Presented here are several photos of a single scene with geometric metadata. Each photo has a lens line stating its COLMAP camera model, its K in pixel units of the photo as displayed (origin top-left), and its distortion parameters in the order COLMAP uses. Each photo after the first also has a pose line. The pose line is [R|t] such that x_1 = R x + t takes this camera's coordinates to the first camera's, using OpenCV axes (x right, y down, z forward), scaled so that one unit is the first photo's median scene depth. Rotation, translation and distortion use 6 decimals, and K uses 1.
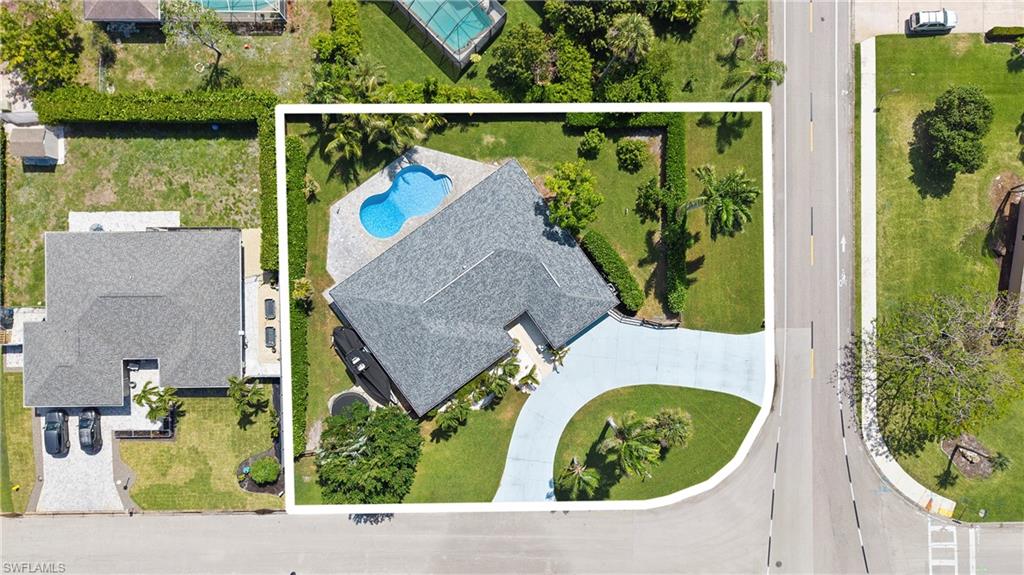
lens RADIAL K [[689.7, 0, 512.0], [0, 689.7, 287.5], [0, 0, 1]] dist [0.006756, -0.004952]
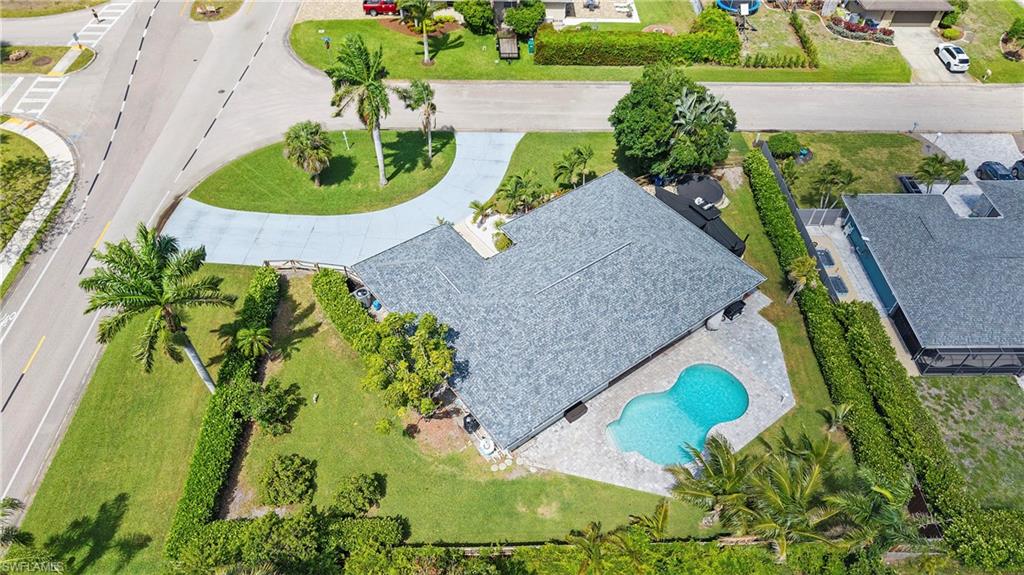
lens RADIAL K [[689.7, 0, 512.0], [0, 689.7, 287.5], [0, 0, 1]] dist [0.006756, -0.004952]
pose [[-0.998985, -0.021243, -0.039724, 0.019621], [-0.011550, -0.731564, 0.681675, -0.455086], [-0.043542, 0.681442, 0.730576, 0.478054]]
